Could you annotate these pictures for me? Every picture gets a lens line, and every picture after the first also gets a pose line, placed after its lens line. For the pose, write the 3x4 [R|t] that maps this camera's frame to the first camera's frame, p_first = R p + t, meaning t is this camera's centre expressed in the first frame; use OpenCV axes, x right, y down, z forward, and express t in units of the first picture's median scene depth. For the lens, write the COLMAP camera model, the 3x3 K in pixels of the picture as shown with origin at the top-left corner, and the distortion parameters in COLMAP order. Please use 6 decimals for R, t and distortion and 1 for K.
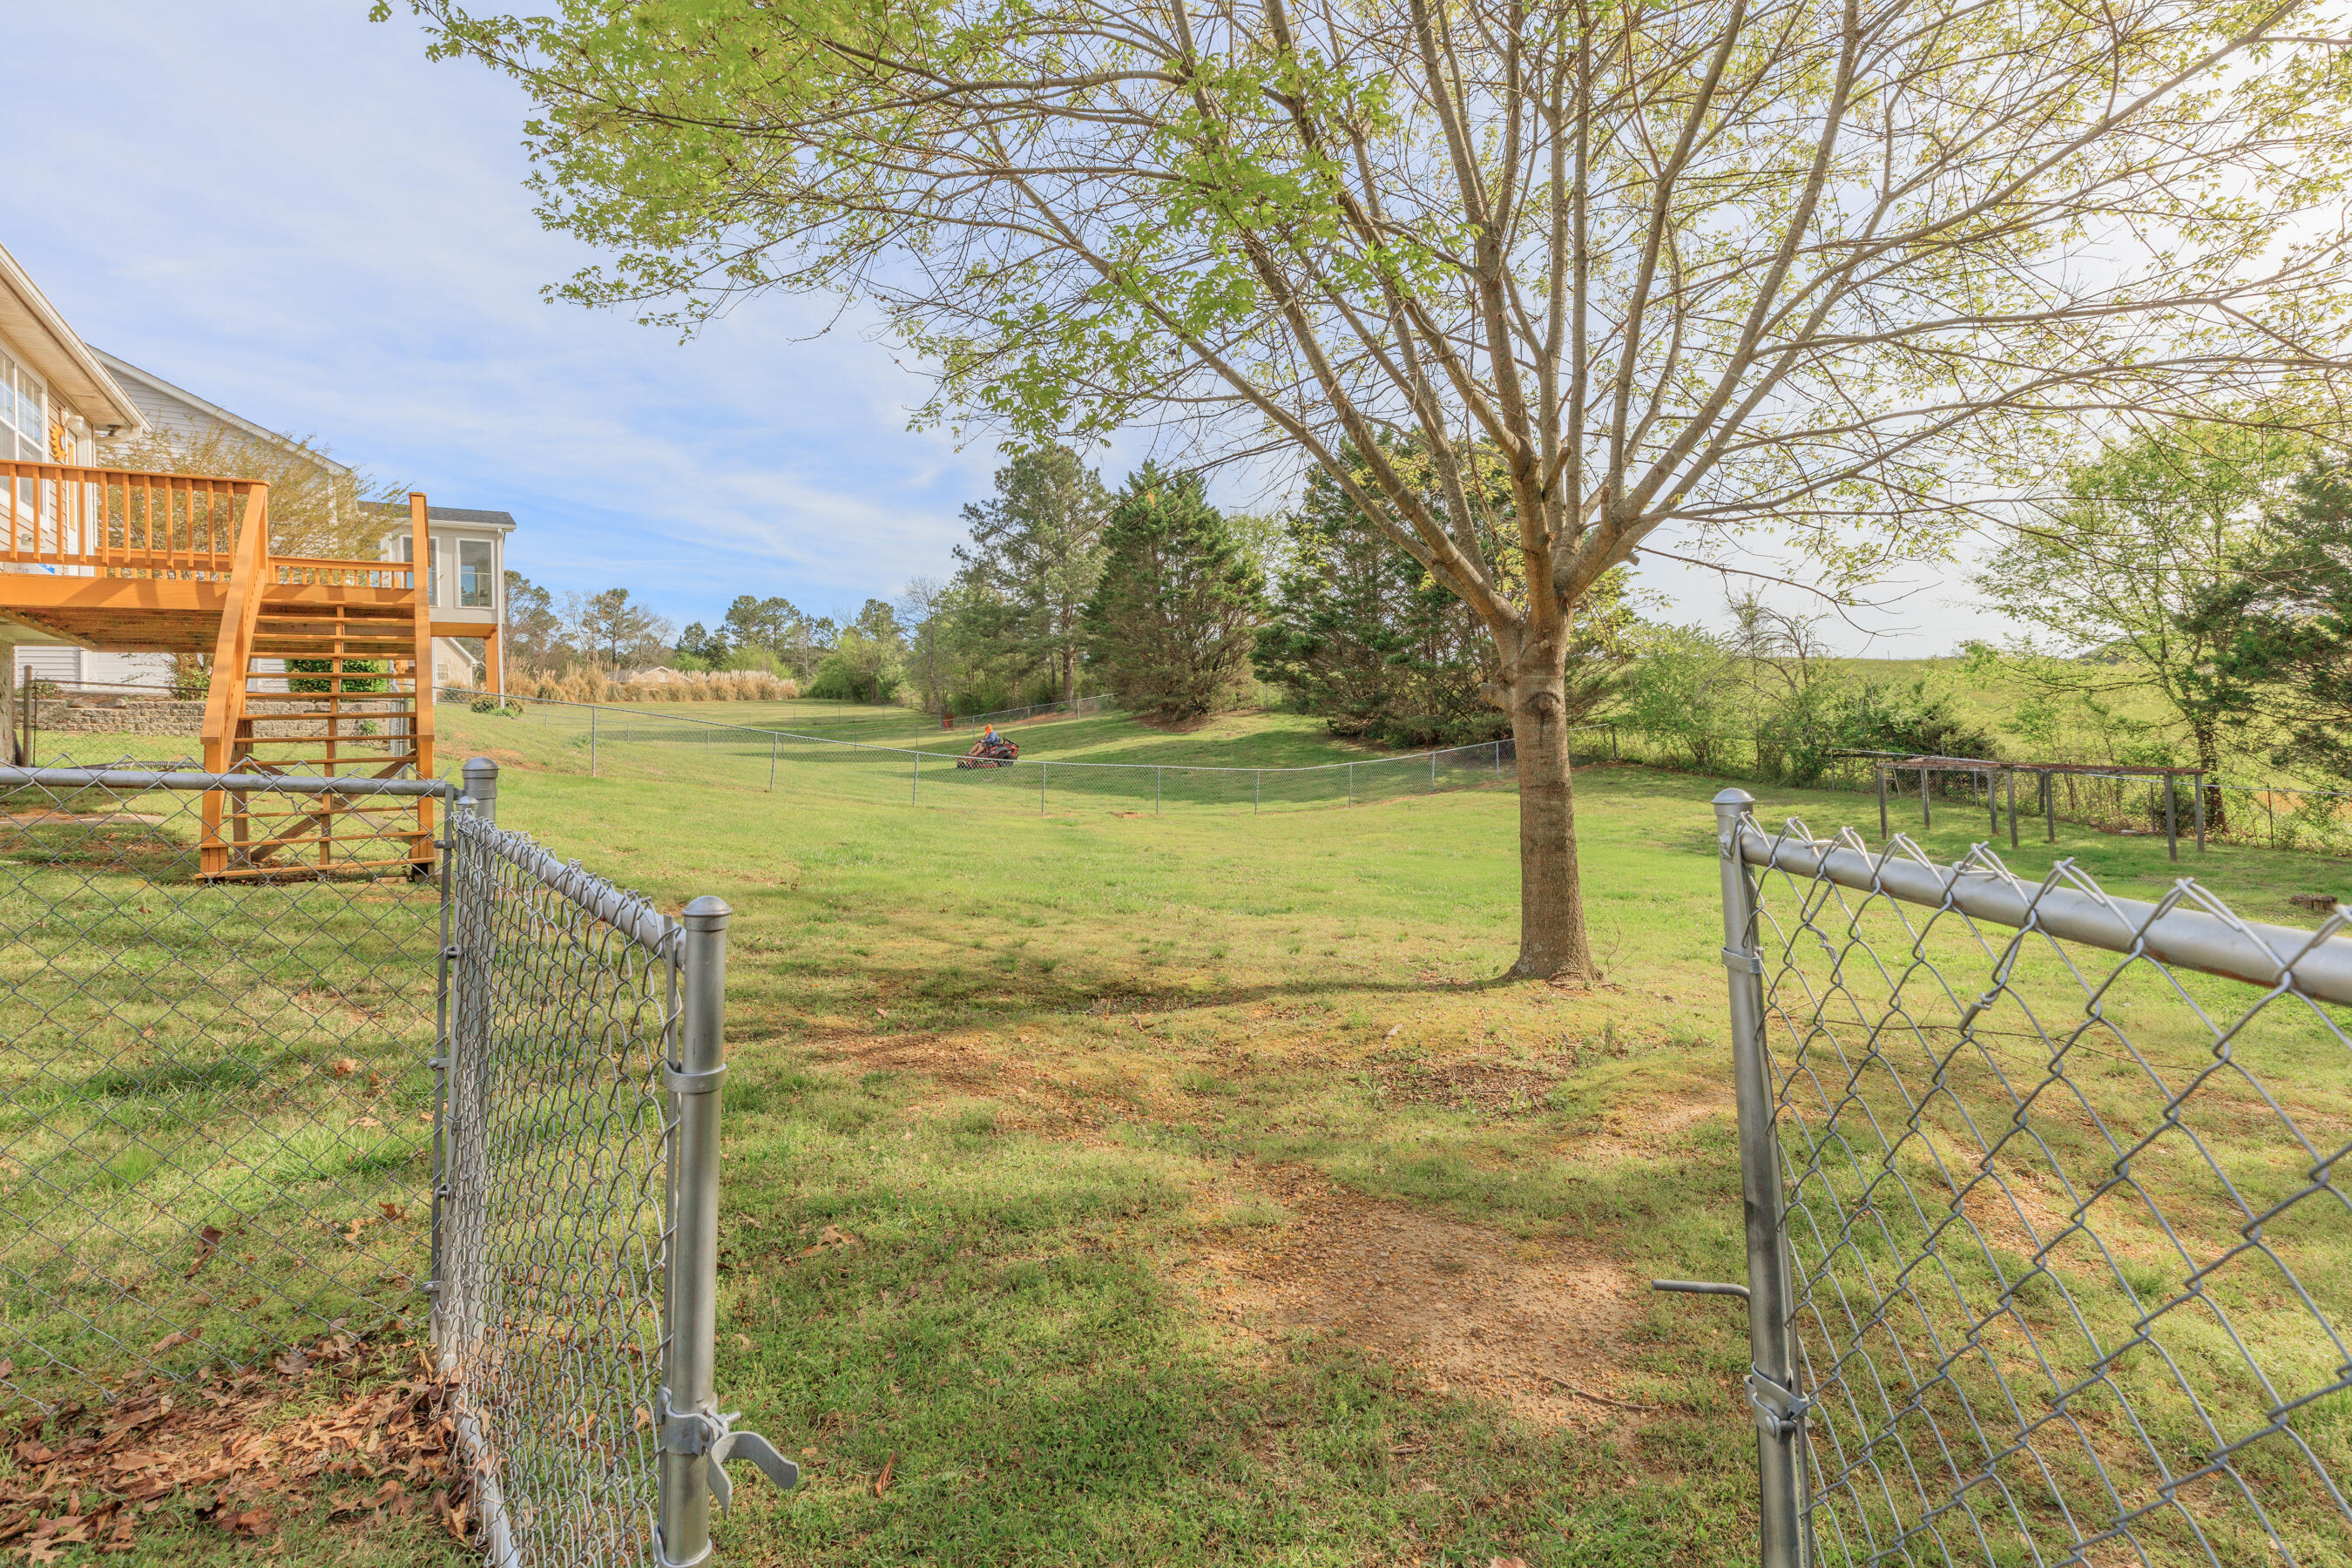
lens RADIAL K [[1073.2, 0, 1227.7], [0, 1073.2, 716.6], [0, 0, 1]] dist [0.005669, -0.000314]
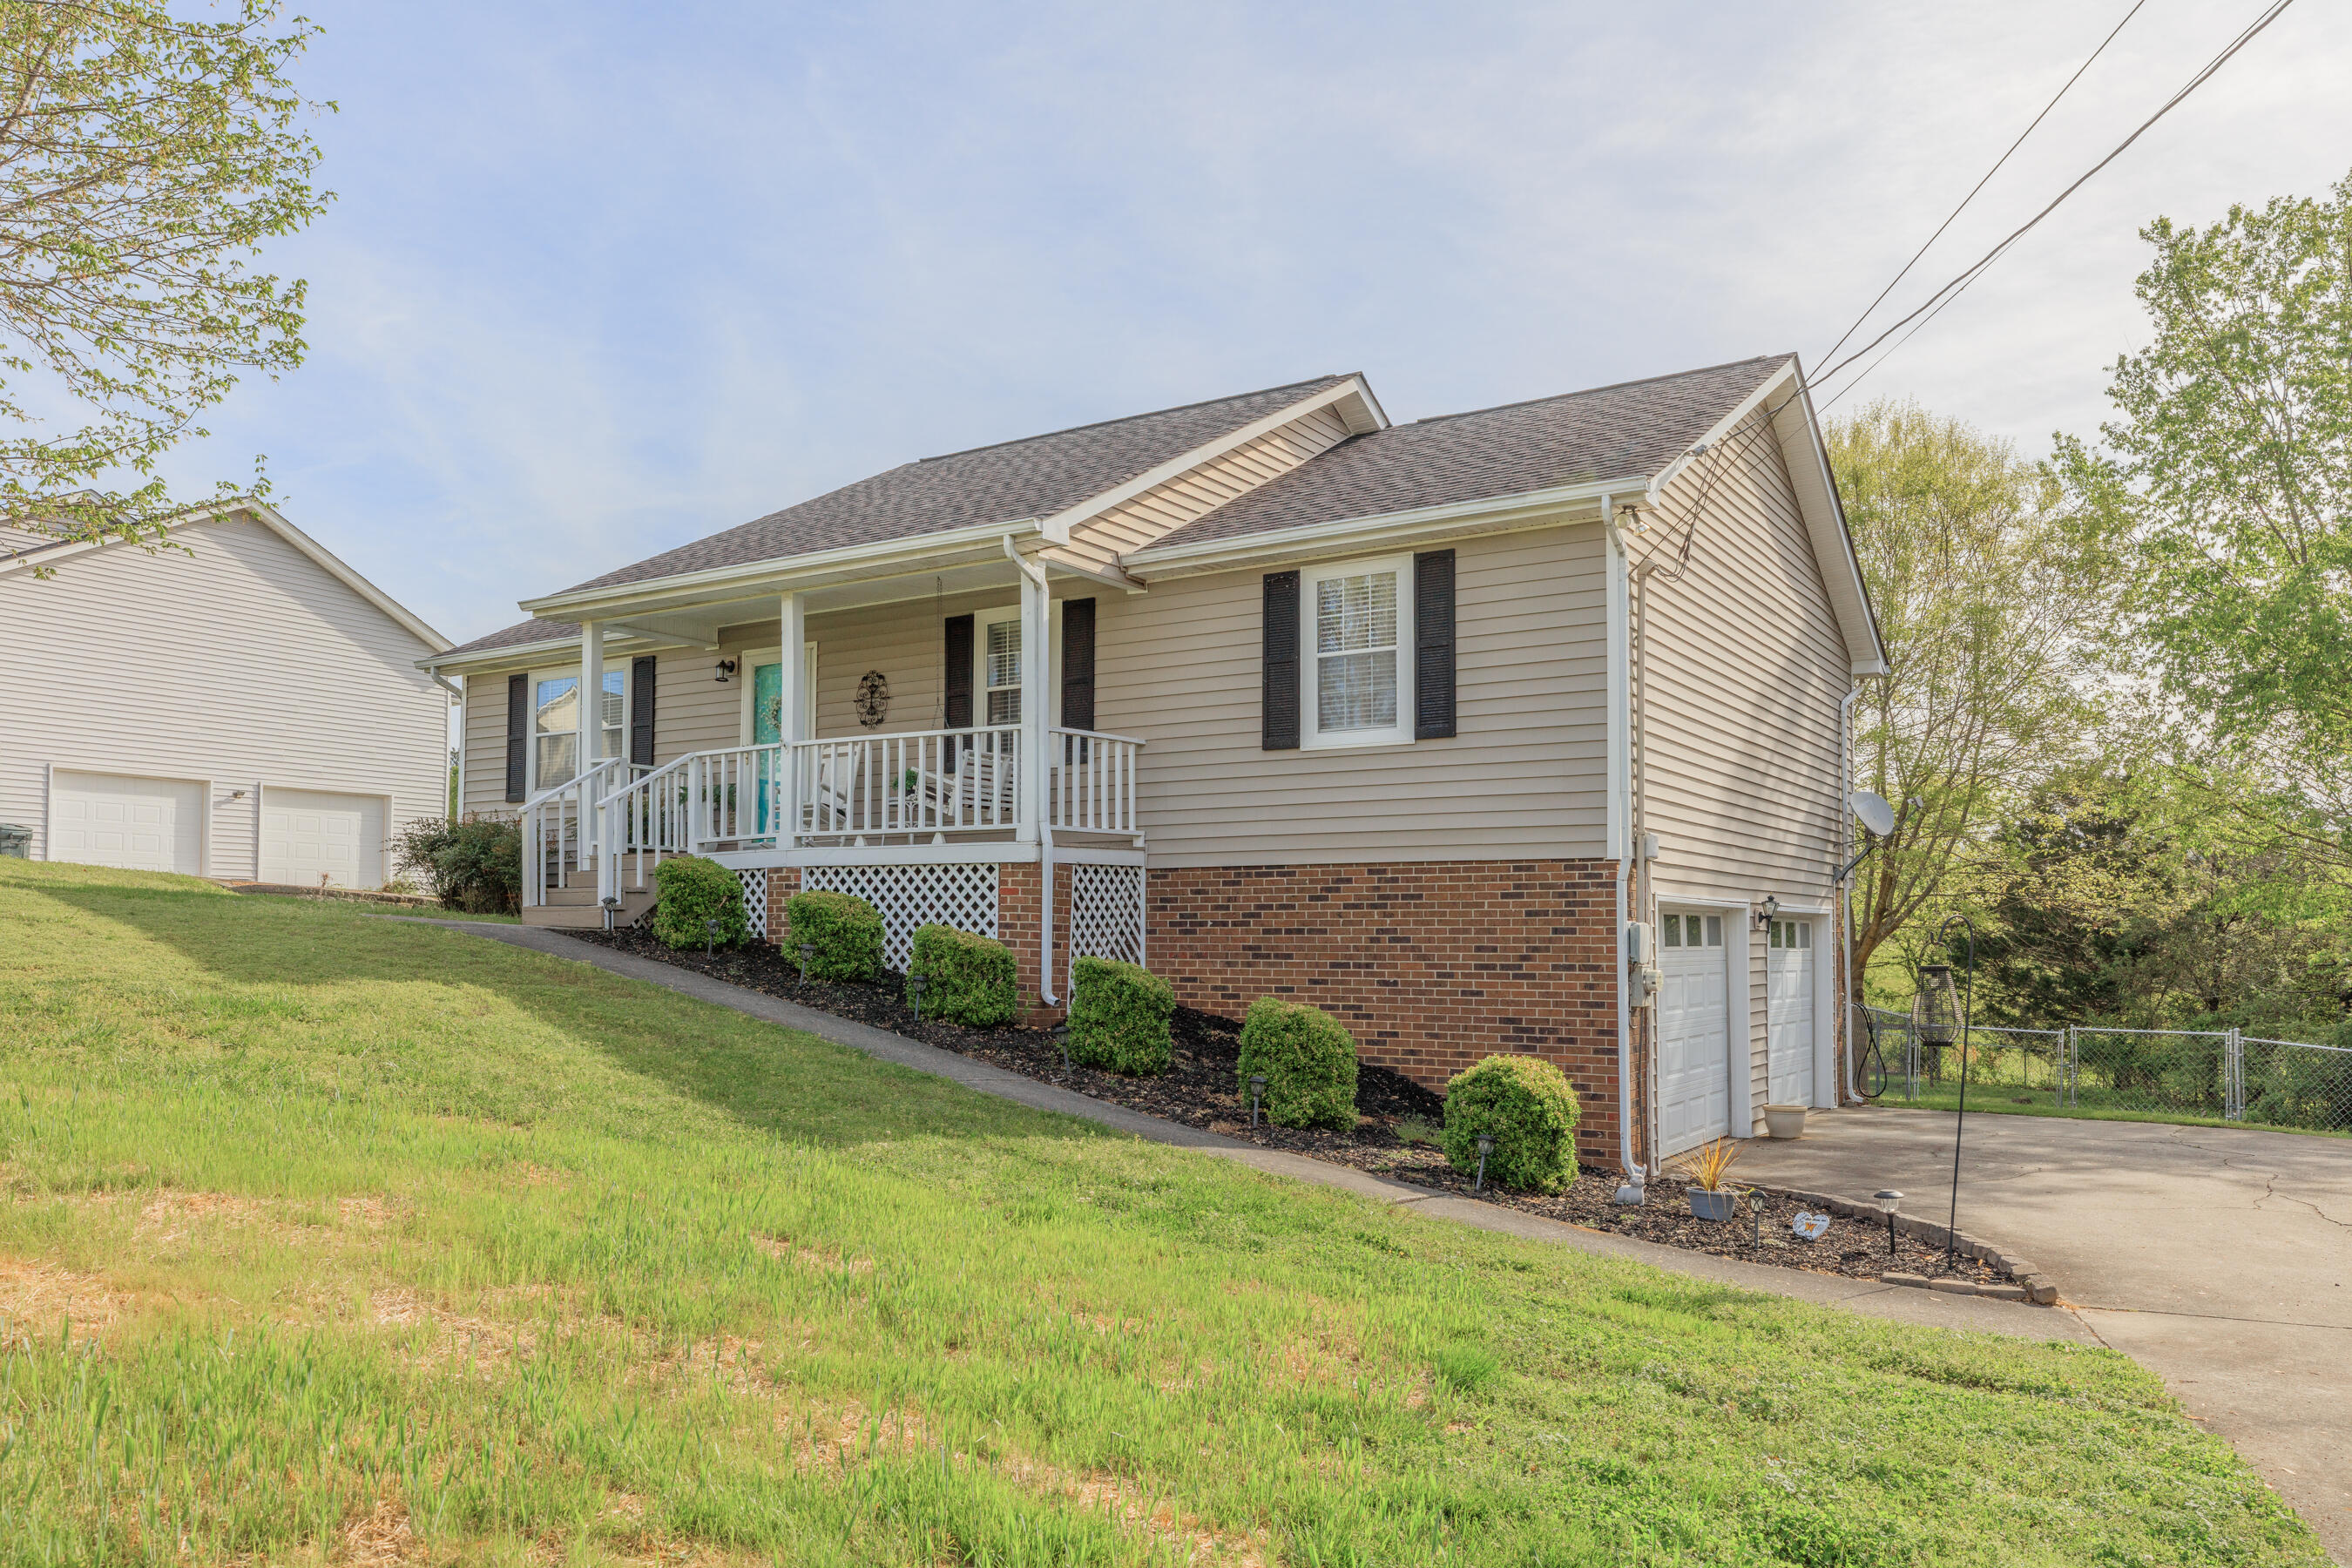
lens RADIAL K [[1679.6, 0, 1186.2], [0, 1679.6, 890.5], [0, 0, 1]] dist [0.023475, 0.001621]
pose [[0.921961, 0.053148, 0.383619, -0.796777], [-0.047317, 0.998576, -0.024629, -0.028123], [-0.384381, 0.004556, 0.923163, -0.623311]]
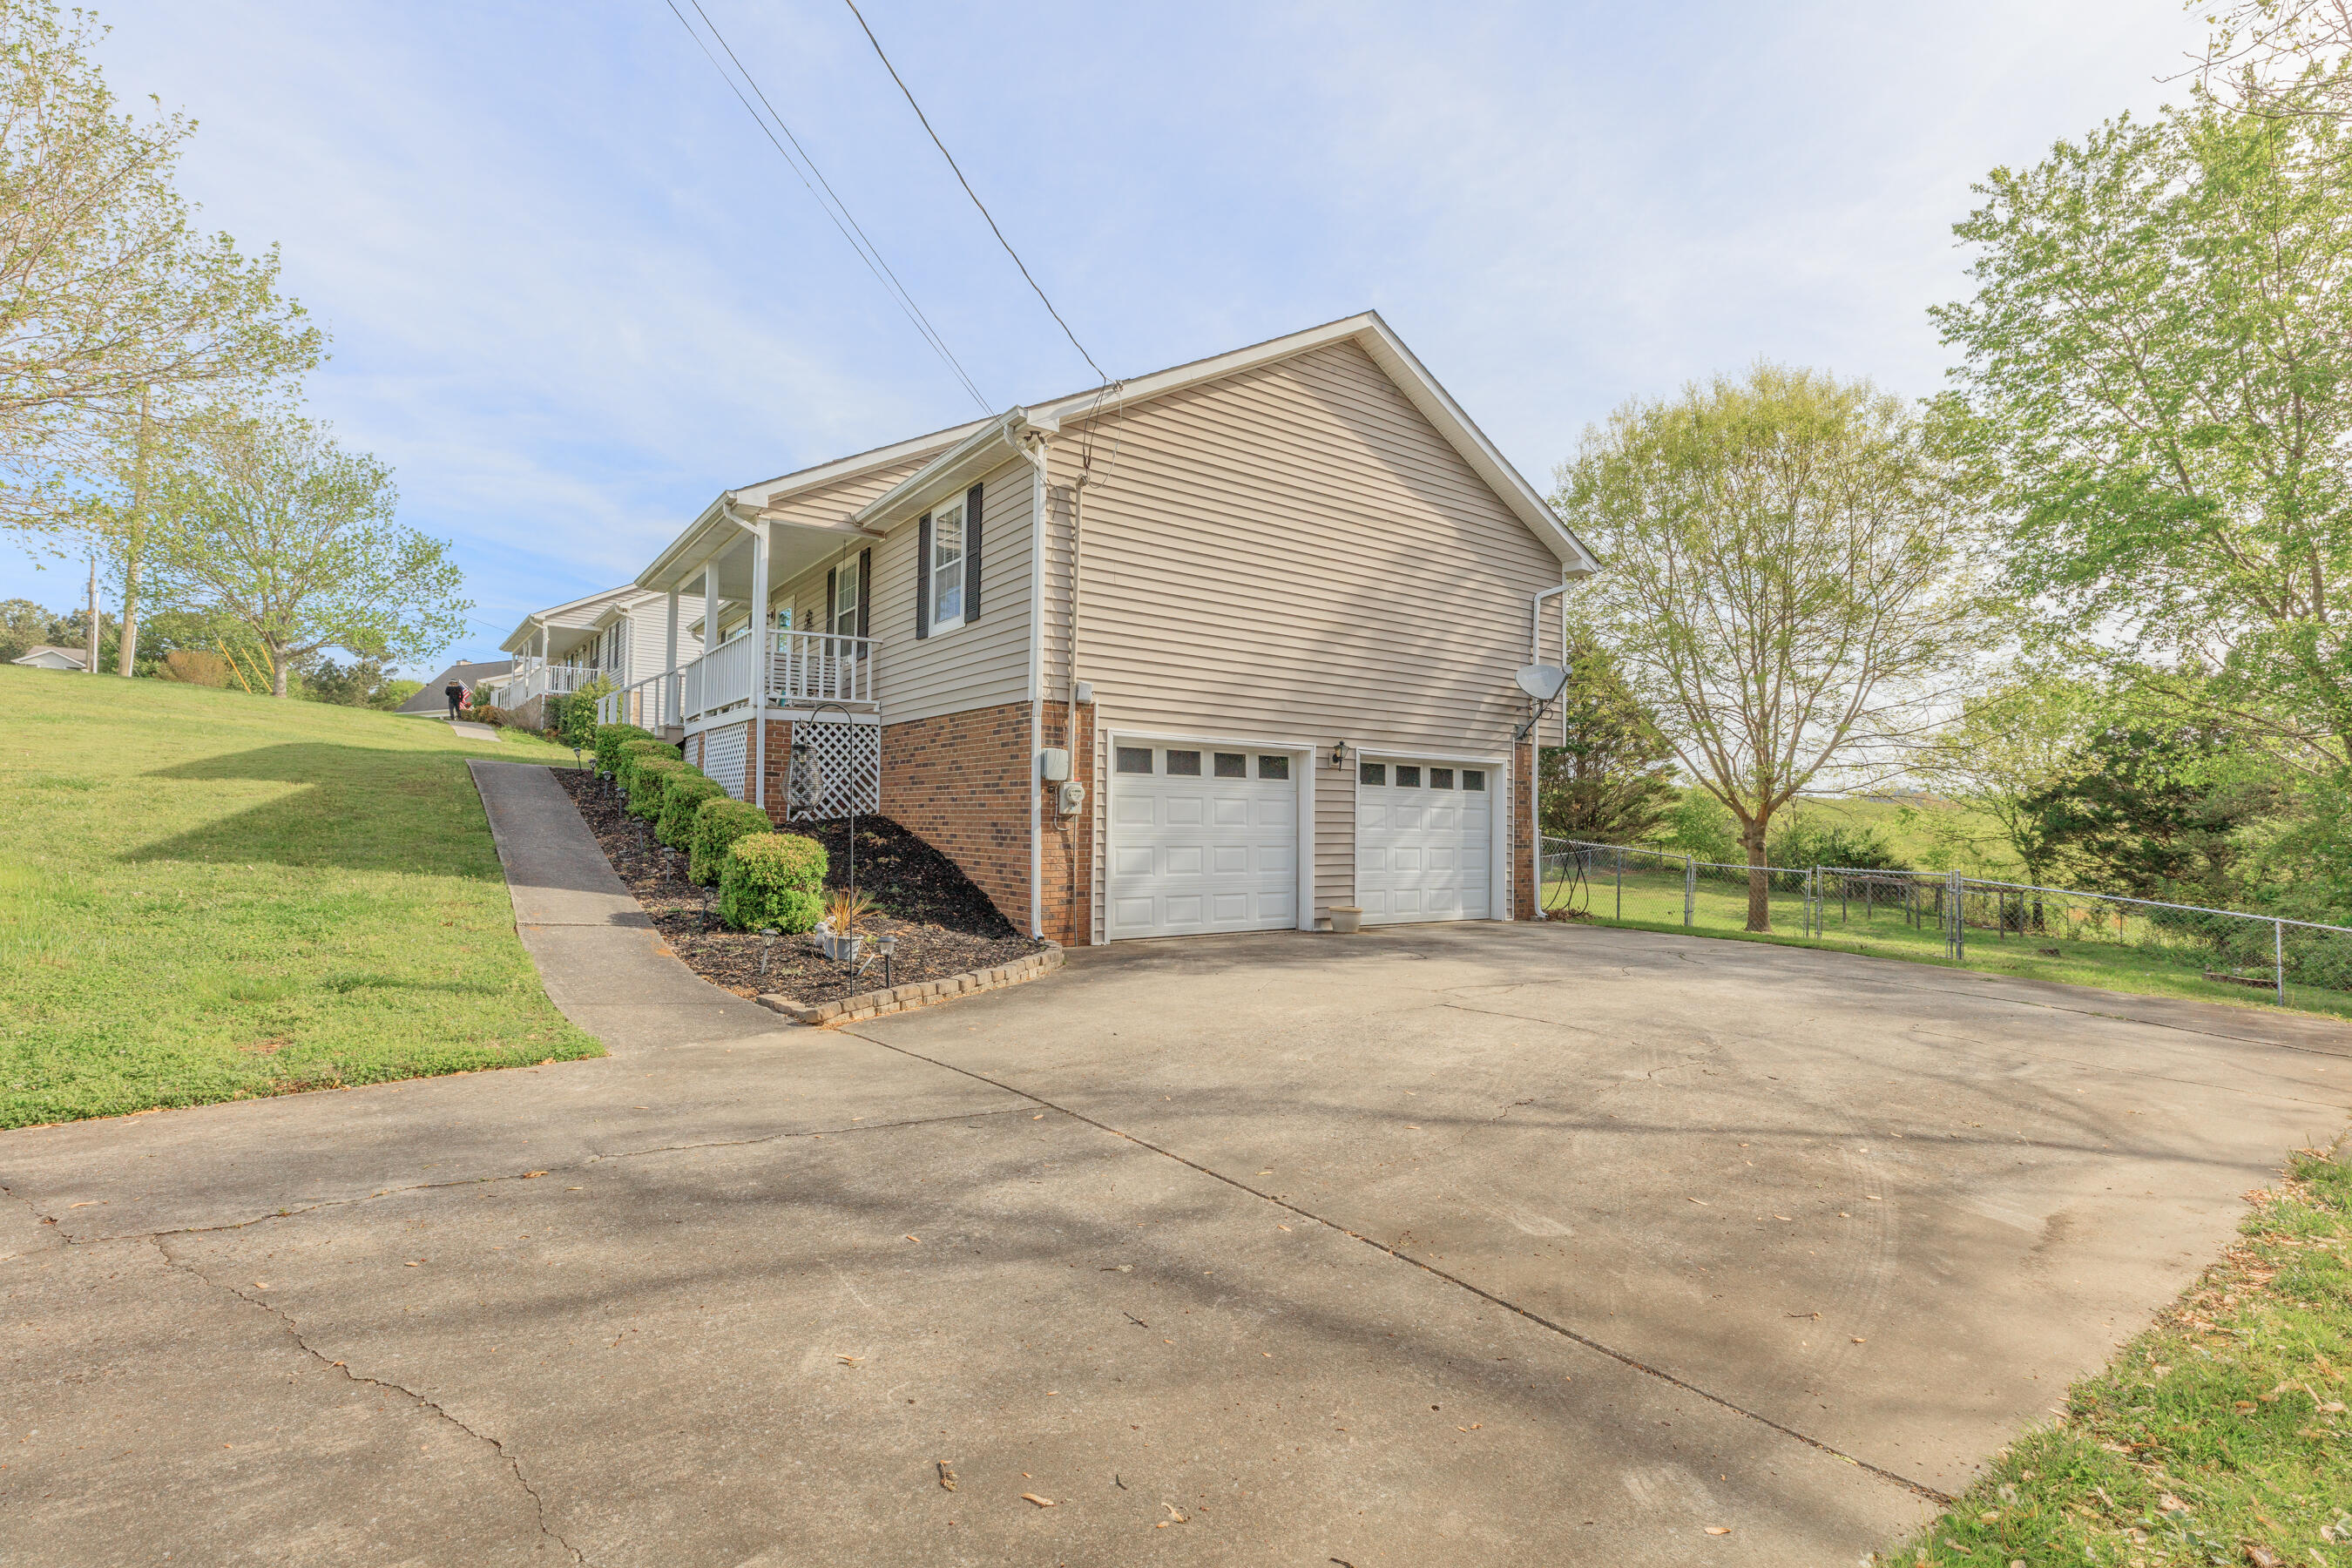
lens RADIAL K [[1073.2, 0, 1202.0], [0, 1073.2, 780.6], [0, 0, 1]] dist [0.005669, -0.000314]
pose [[0.998324, 0.055463, 0.016548, -0.406643], [-0.055139, 0.998289, -0.019458, -0.019765], [-0.017599, 0.018513, 0.999674, -0.629720]]
